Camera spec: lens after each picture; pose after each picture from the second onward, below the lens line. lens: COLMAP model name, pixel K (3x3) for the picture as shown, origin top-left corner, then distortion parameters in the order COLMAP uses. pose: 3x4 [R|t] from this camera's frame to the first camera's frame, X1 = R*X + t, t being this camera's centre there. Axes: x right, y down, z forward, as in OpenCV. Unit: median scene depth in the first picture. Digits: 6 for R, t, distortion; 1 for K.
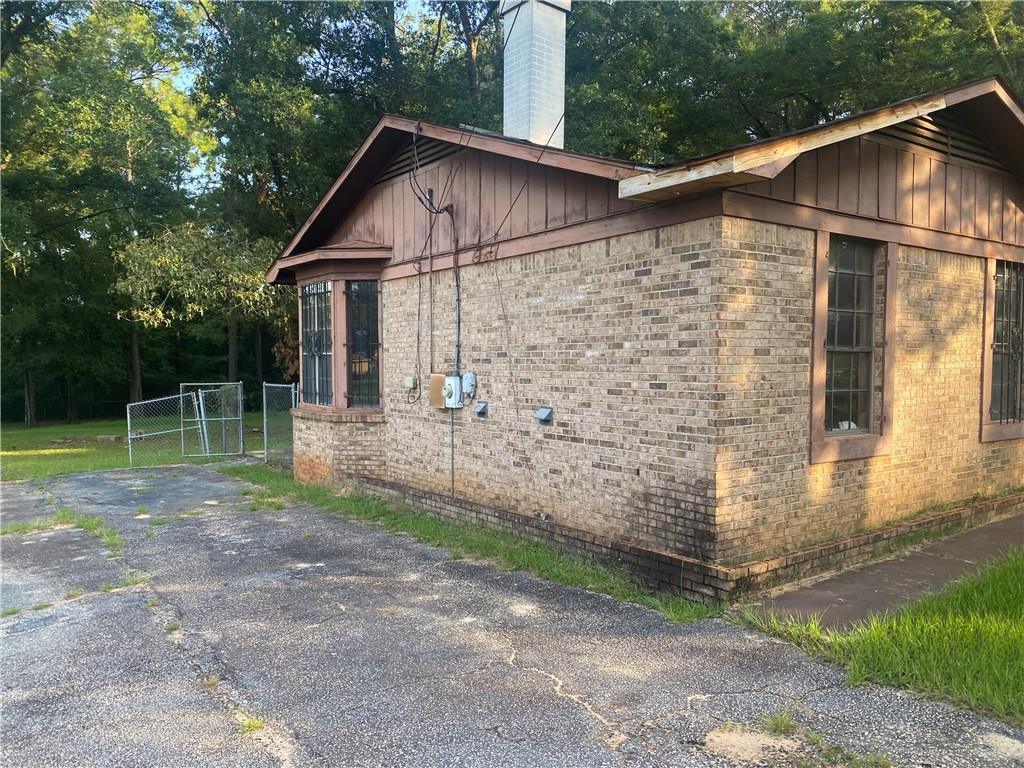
lens RADIAL K [[786.3, 0, 513.8], [0, 786.3, 389.4], [0, 0, 1]] dist [0.033633, -0.006602]
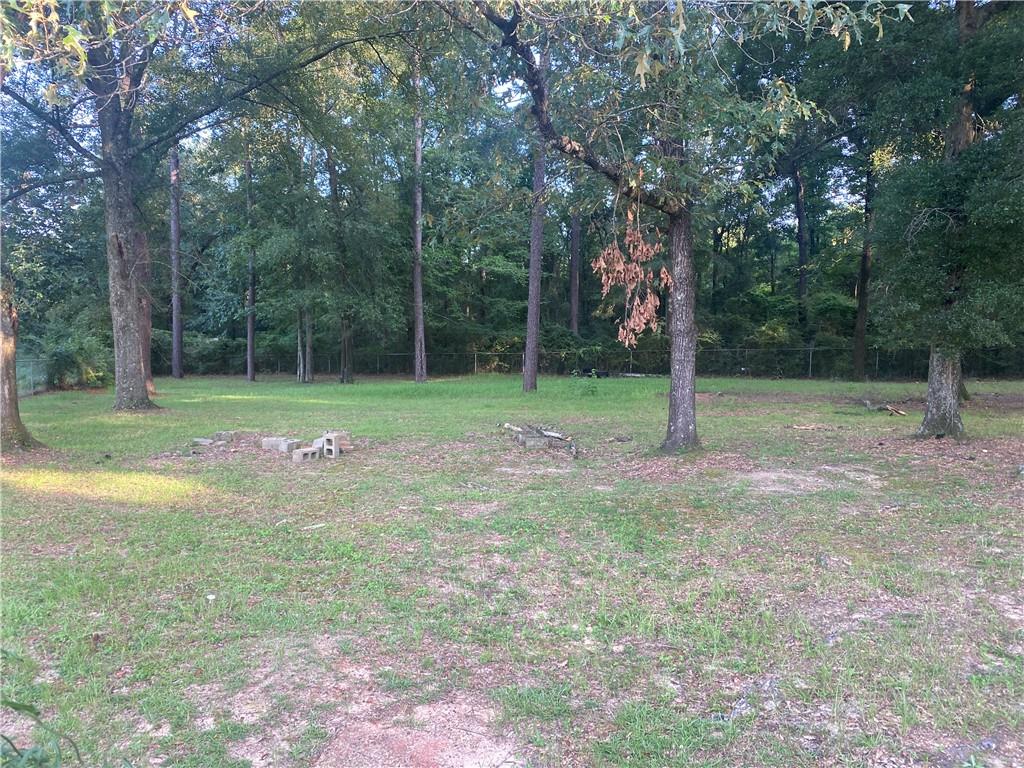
lens RADIAL K [[786.3, 0, 512.4], [0, 786.3, 383.7], [0, 0, 1]] dist [0.033633, -0.006602]
pose [[0.922949, 0.051220, -0.381499, -0.376473], [-0.030302, 0.997700, 0.060642, -0.028478], [0.383727, -0.044409, 0.922378, 1.225624]]
